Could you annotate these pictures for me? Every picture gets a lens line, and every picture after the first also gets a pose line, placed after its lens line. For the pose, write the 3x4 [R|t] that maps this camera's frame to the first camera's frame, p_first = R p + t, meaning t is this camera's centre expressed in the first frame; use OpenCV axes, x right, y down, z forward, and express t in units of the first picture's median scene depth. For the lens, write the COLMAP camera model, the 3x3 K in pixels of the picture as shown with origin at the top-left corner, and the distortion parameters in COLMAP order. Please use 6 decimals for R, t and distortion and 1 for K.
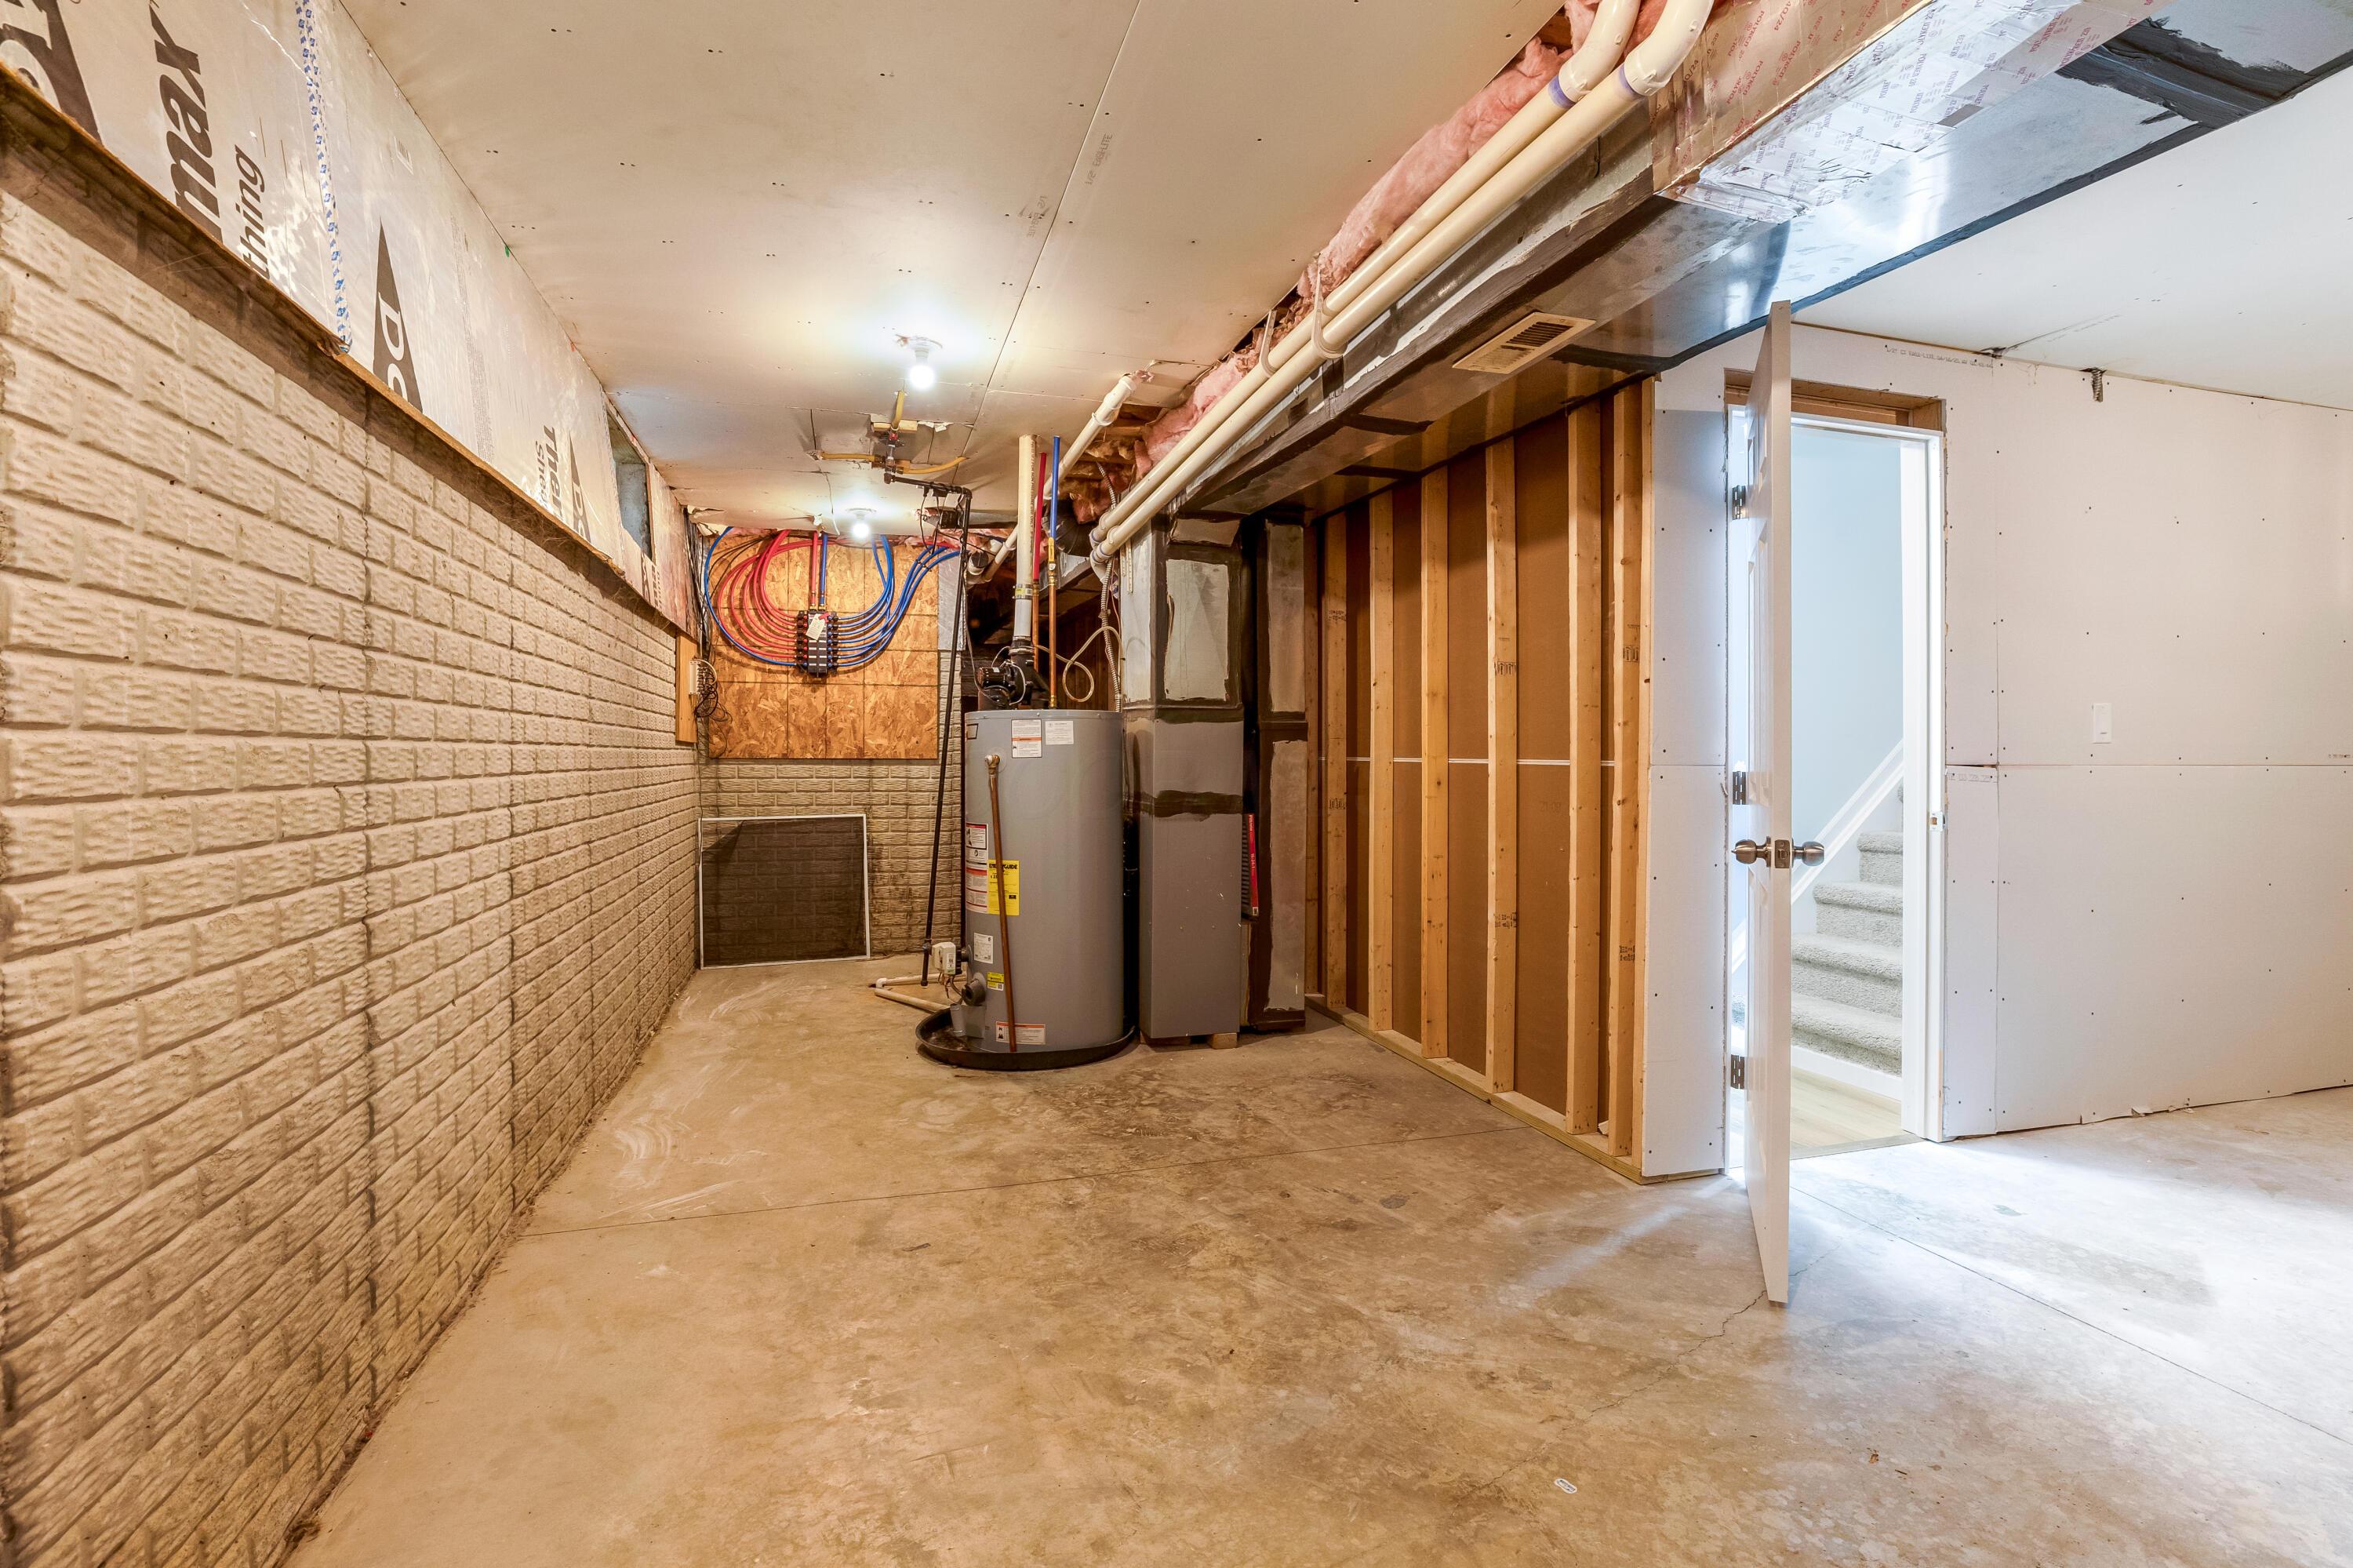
lens RADIAL K [[1059.3, 0, 1170.0], [0, 1059.3, 761.7], [0, 0, 1]] dist [-0.032123, 0.009463]
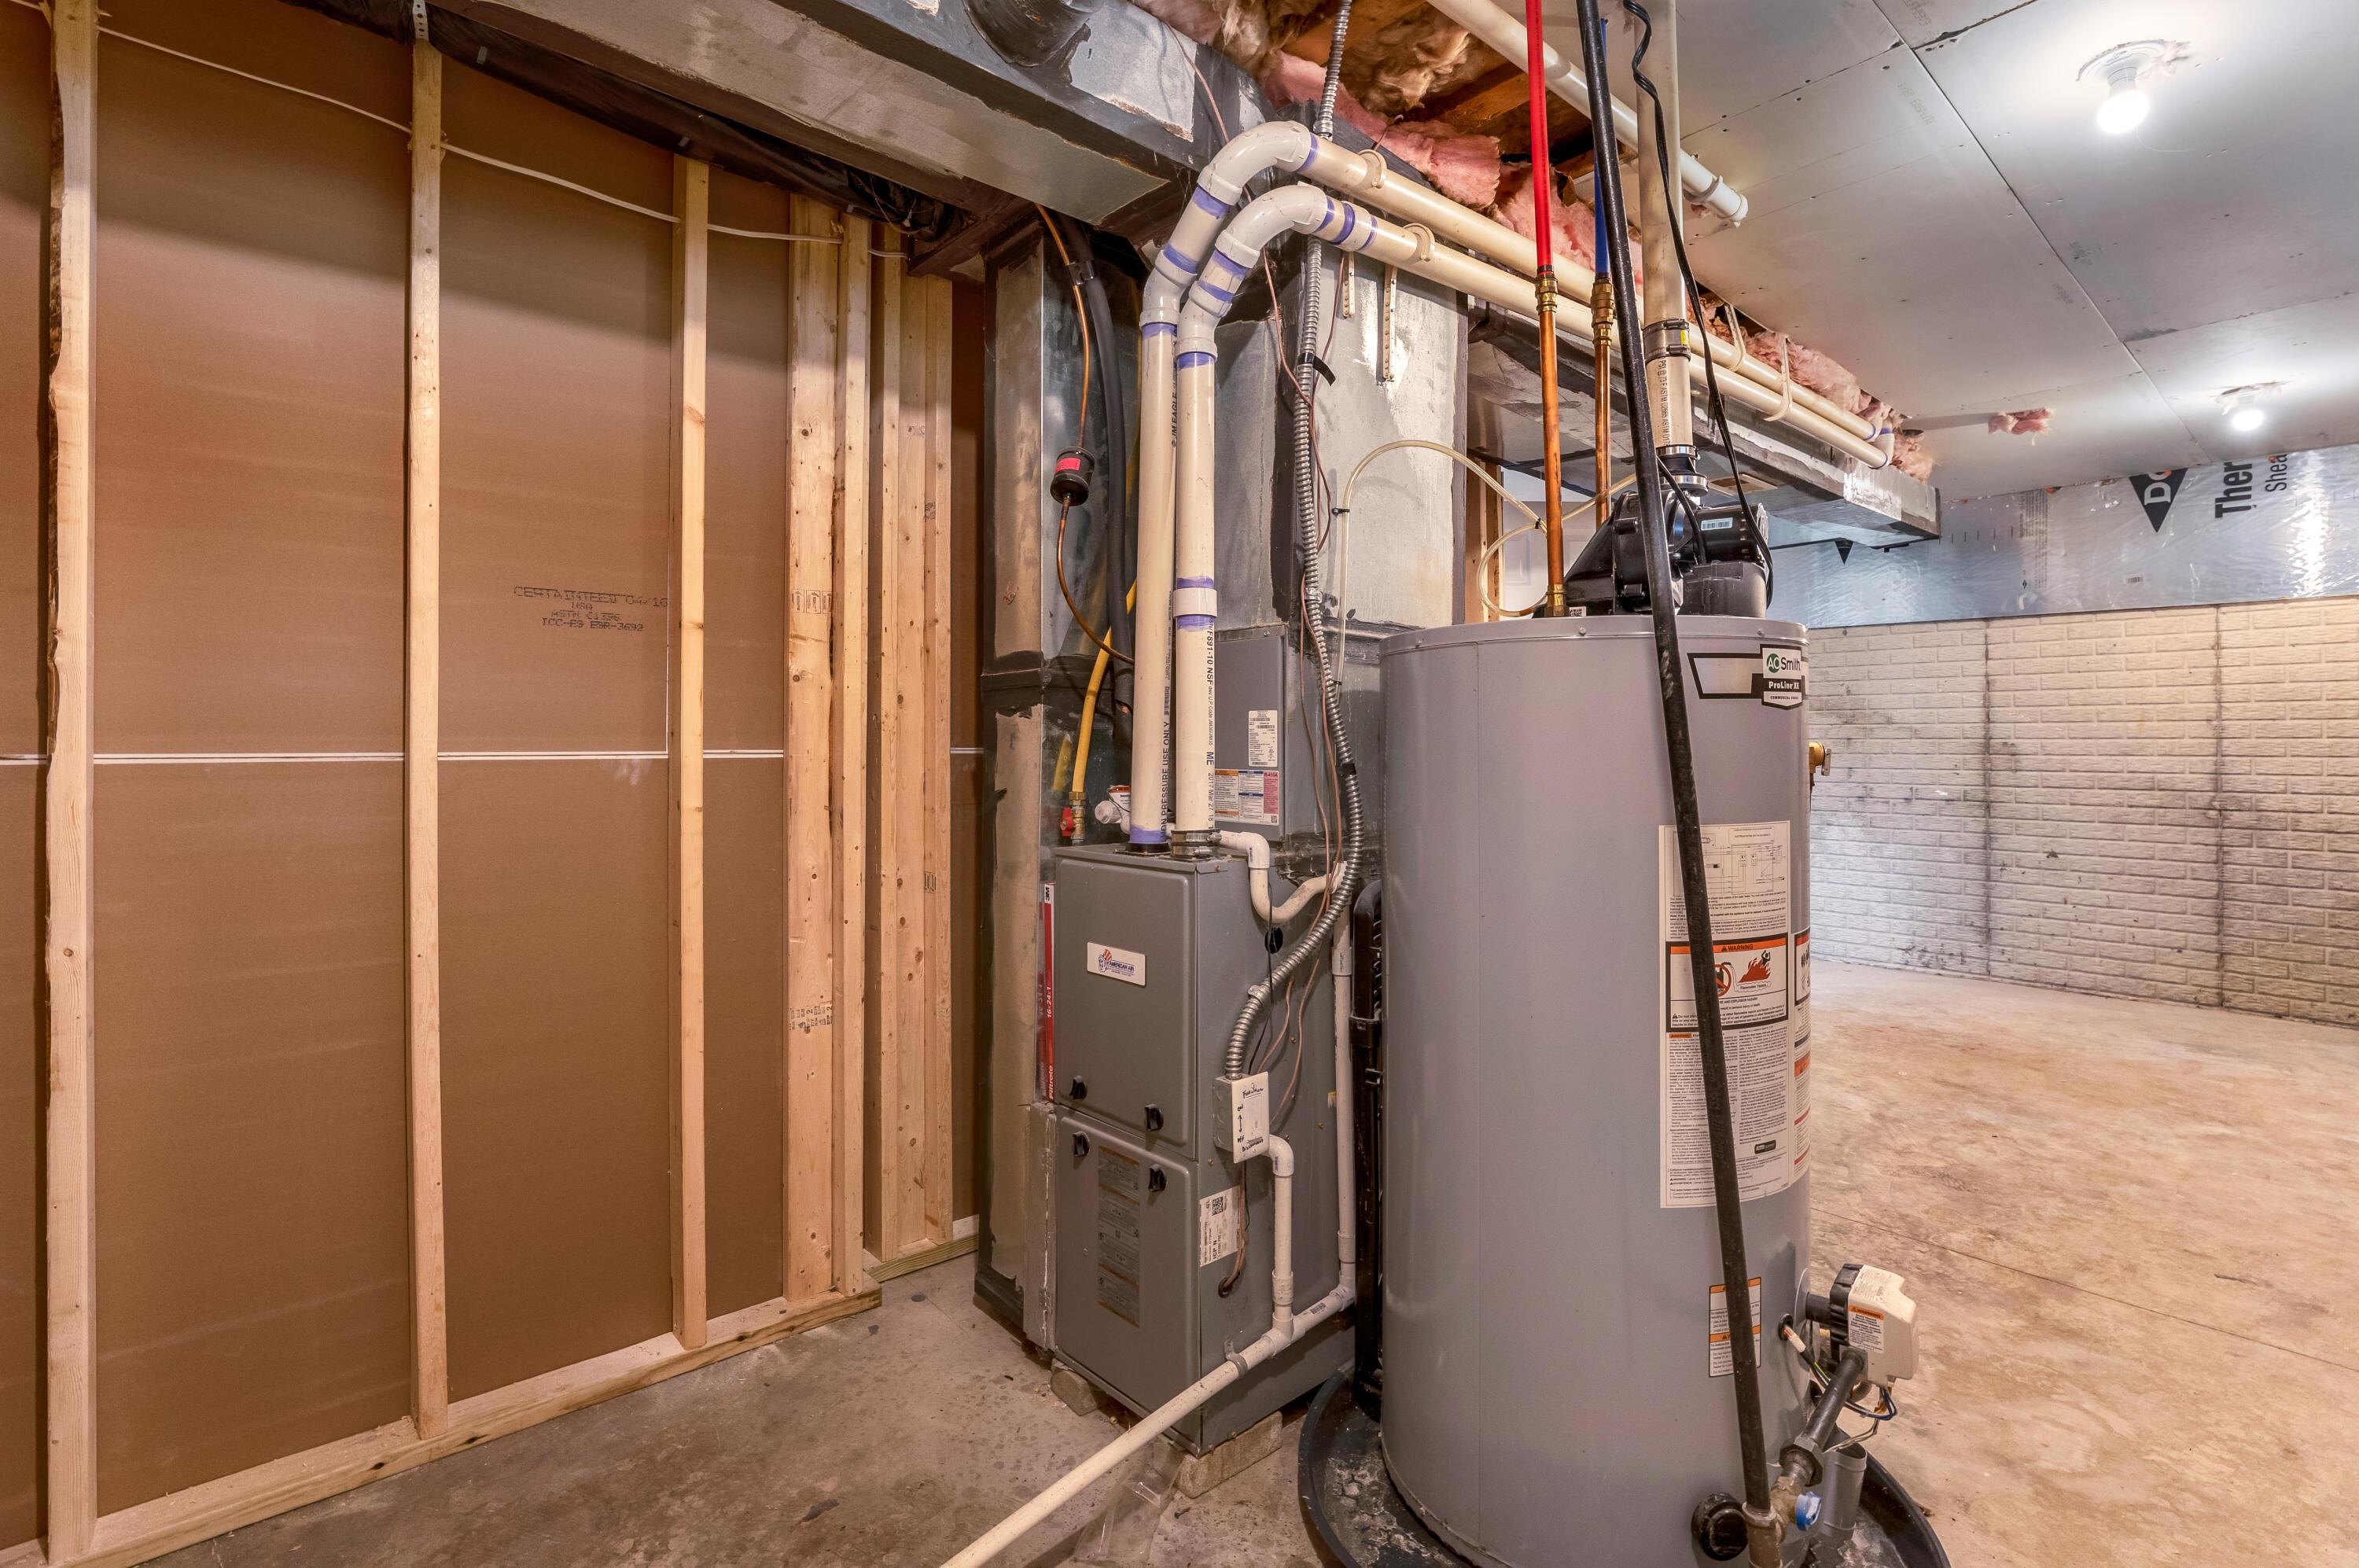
lens RADIAL K [[1062.0, 0, 1173.0], [0, 1062.0, 761.6], [0, 0, 1]] dist [-0.032123, 0.009463]
pose [[-0.389137, -0.007922, 0.921146, -0.657991], [0.006494, 0.999915, 0.011343, -0.001445], [-0.921157, 0.010396, -0.389052, 2.046219]]
